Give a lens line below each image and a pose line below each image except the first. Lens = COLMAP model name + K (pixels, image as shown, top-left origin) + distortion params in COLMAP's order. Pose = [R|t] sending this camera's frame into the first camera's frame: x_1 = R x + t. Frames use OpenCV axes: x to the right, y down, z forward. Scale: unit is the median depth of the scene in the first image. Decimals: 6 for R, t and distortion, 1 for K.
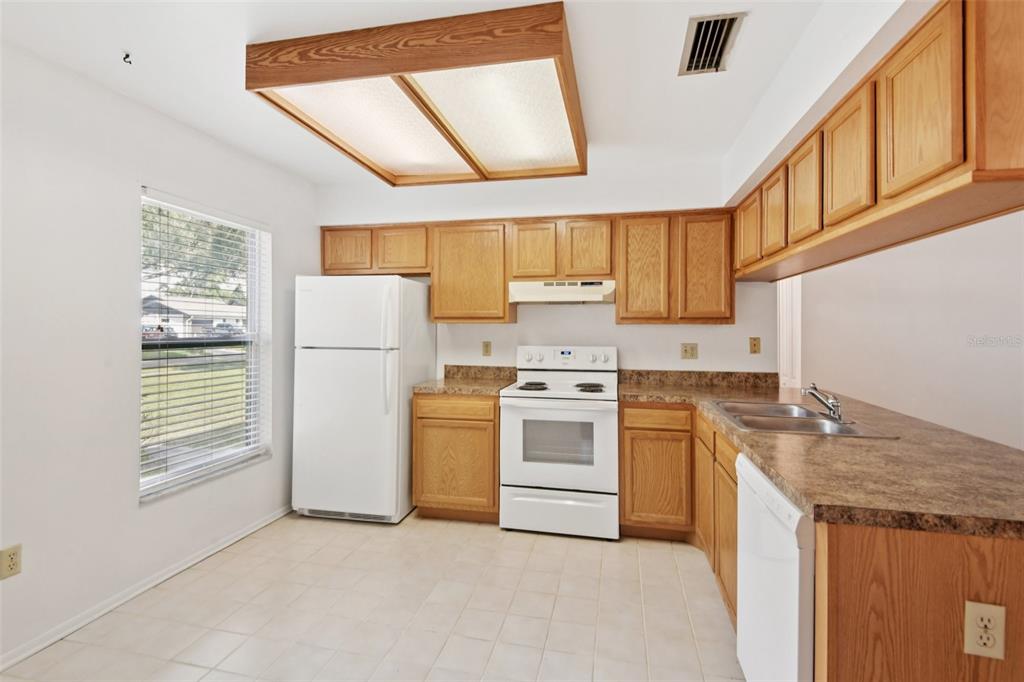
lens RADIAL K [[469.5, 0, 514.8], [0, 469.5, 324.2], [0, 0, 1]] dist [0.019608, -0.007151]
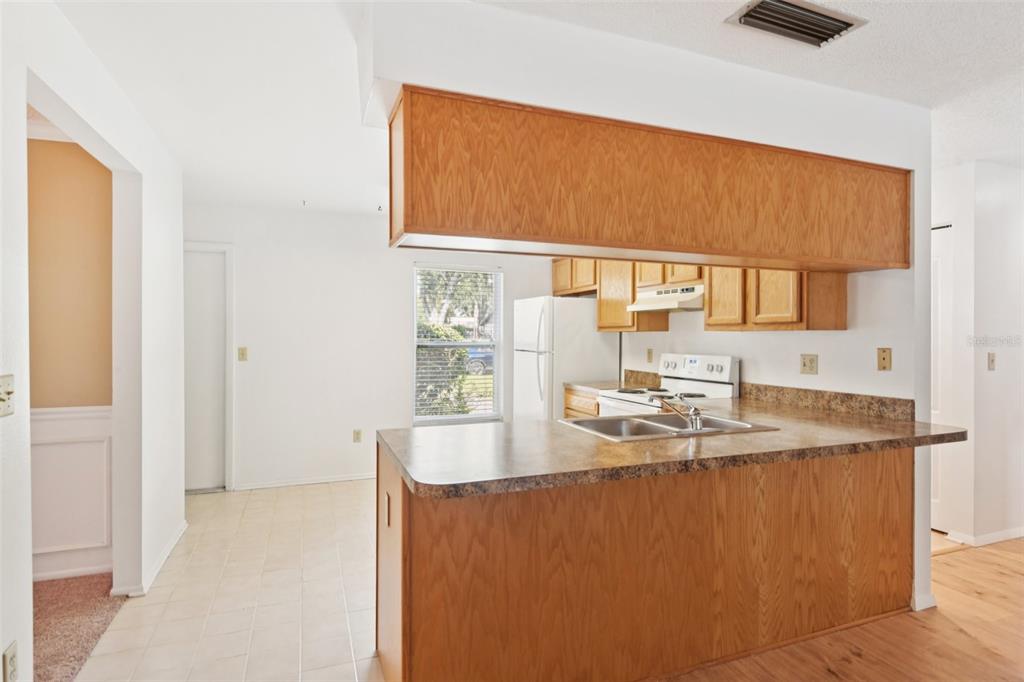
lens RADIAL K [[533.8, 0, 514.6], [0, 533.8, 339.5], [0, 0, 1]] dist [-0.007149, -0.001120]
pose [[0.558289, 0.002138, -0.829644, 0.883297], [0.007972, 0.999937, 0.007942, 0.004869], [0.829608, -0.011048, 0.558237, 0.093479]]
